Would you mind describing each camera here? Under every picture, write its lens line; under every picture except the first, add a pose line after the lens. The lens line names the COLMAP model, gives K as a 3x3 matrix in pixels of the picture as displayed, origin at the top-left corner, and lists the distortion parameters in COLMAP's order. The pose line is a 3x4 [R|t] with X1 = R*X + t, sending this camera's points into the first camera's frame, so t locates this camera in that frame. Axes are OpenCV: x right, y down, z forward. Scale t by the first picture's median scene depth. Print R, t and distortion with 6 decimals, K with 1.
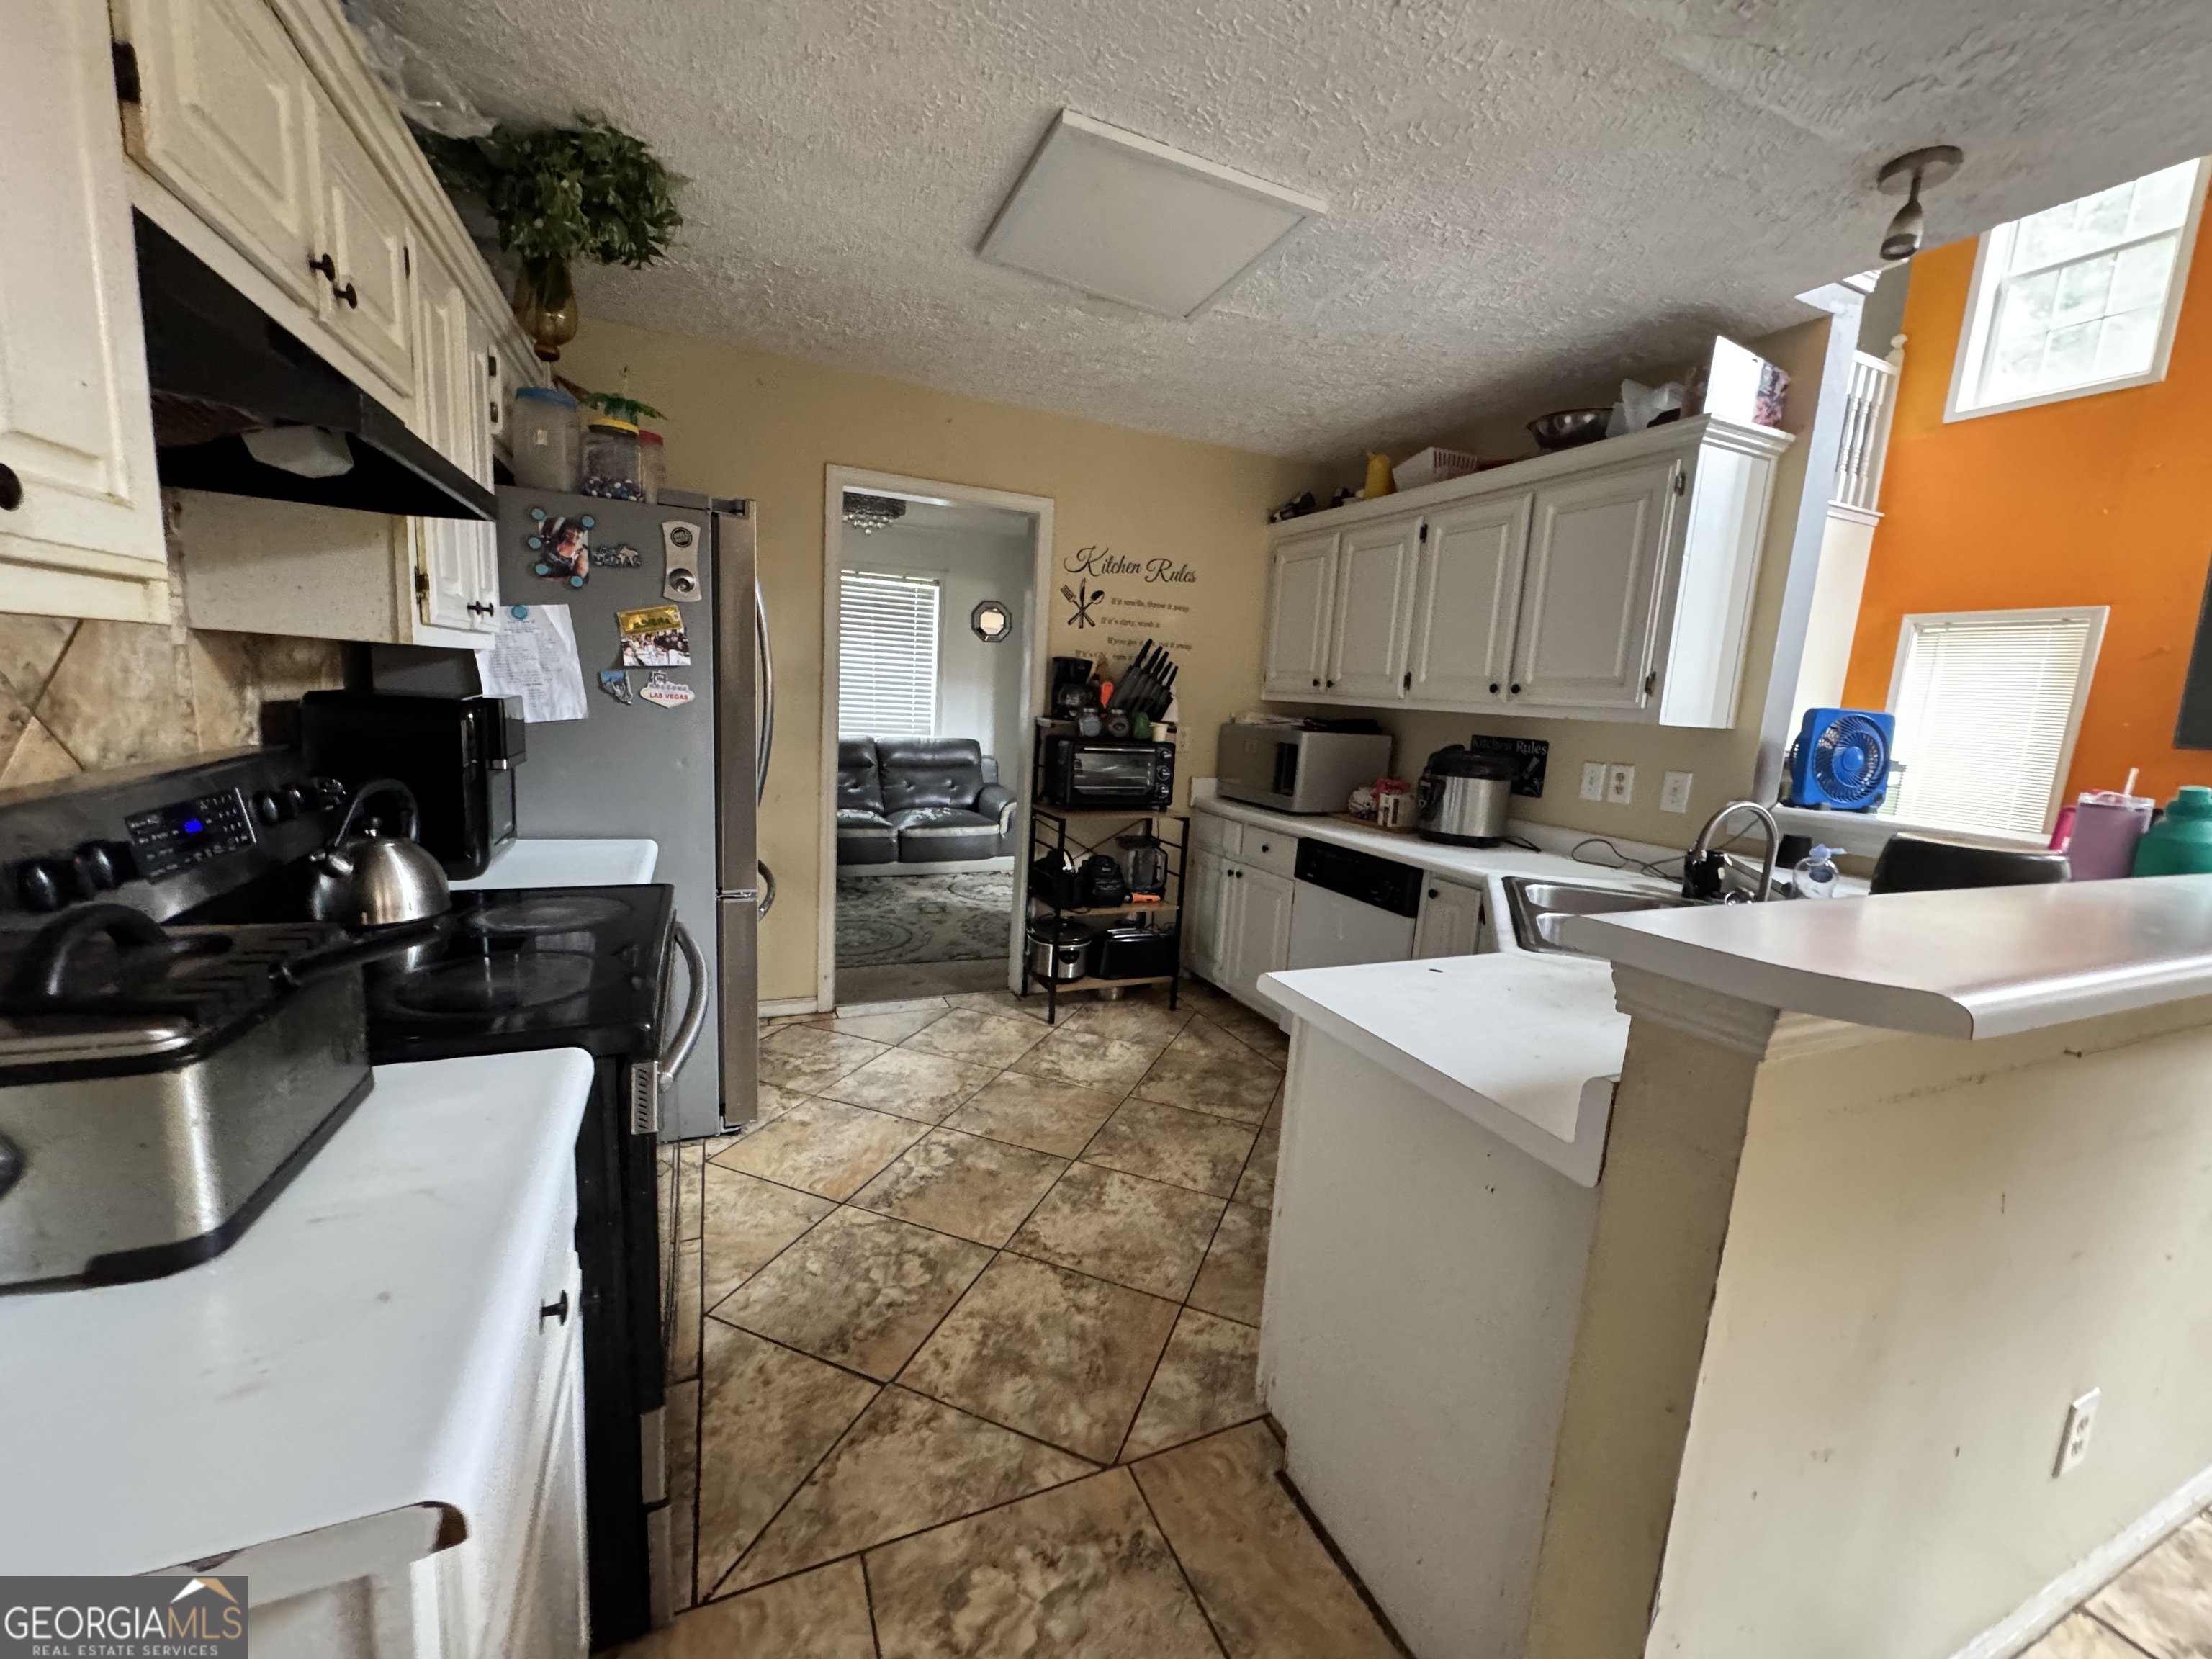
lens RADIAL K [[879.4, 0, 1103.9], [0, 879.4, 829.8], [0, 0, 1]] dist [-0.001507, 0.000348]
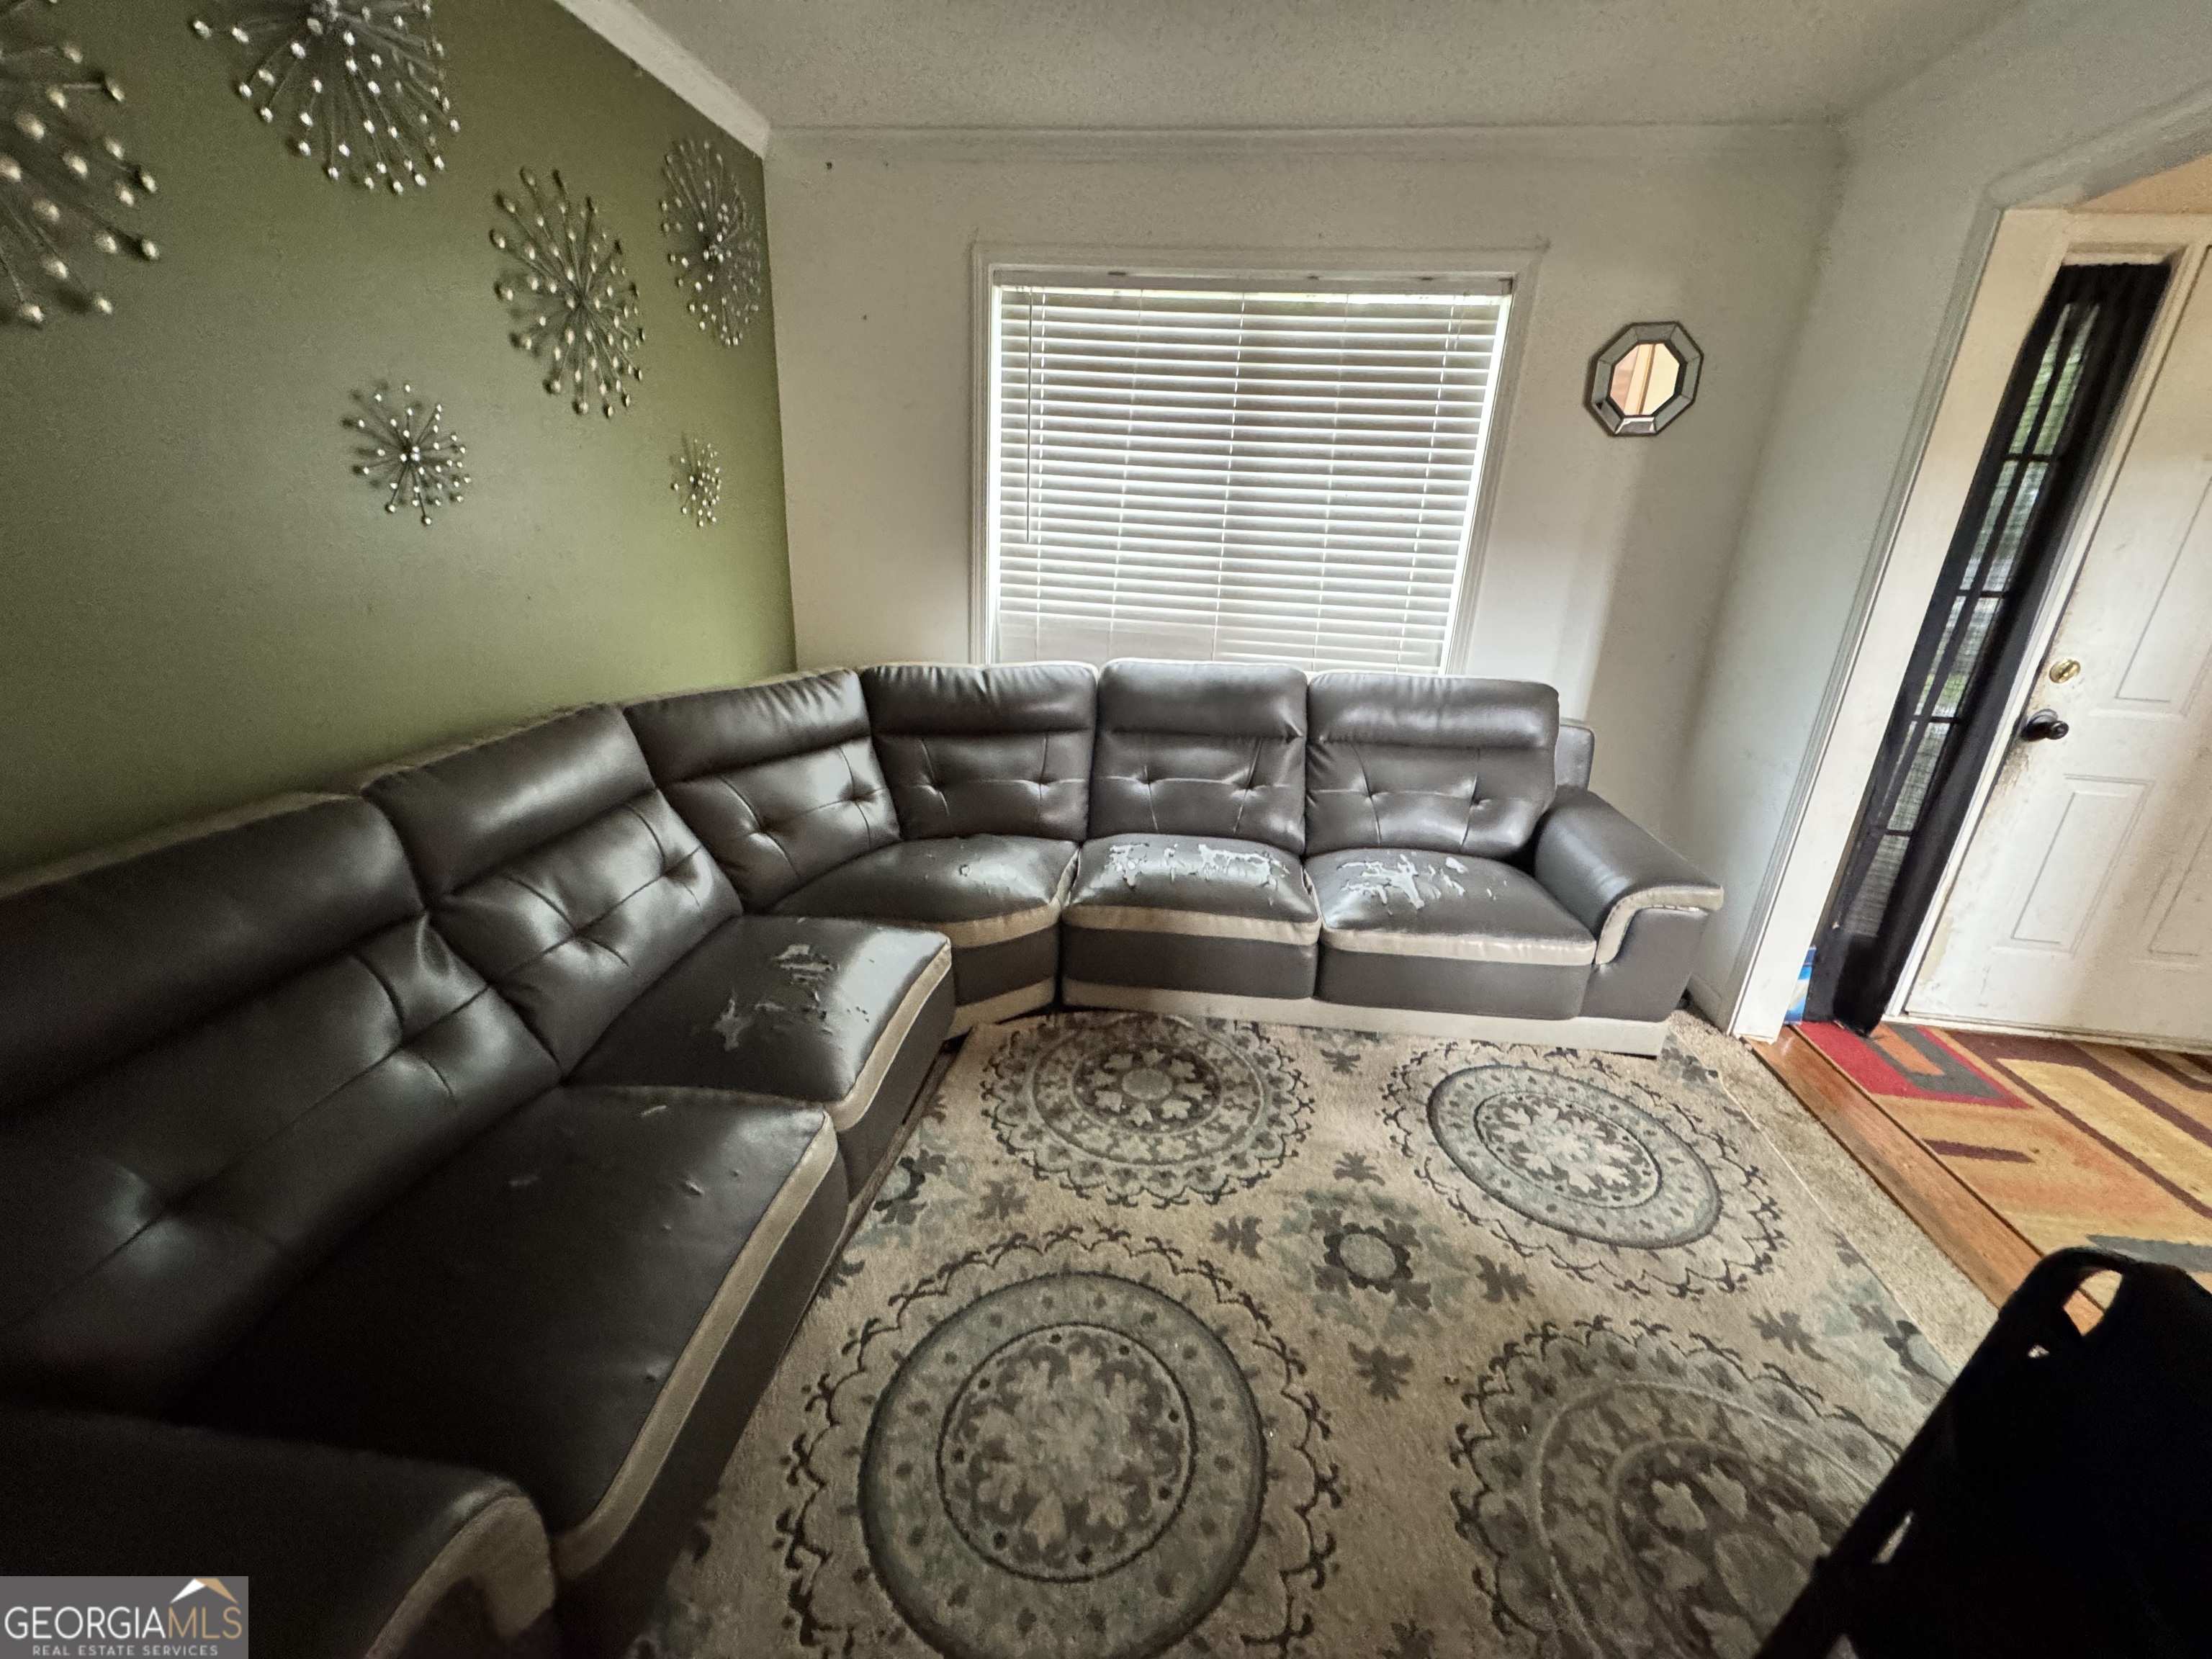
lens RADIAL K [[879.4, 0, 1103.9], [0, 879.4, 829.8], [0, 0, 1]] dist [-0.001507, 0.000348]
pose [[0.852194, 0.151485, -0.500817, -0.112470], [-0.075790, 0.982816, 0.168313, -0.093982], [0.517708, -0.105479, 0.849030, 0.556644]]
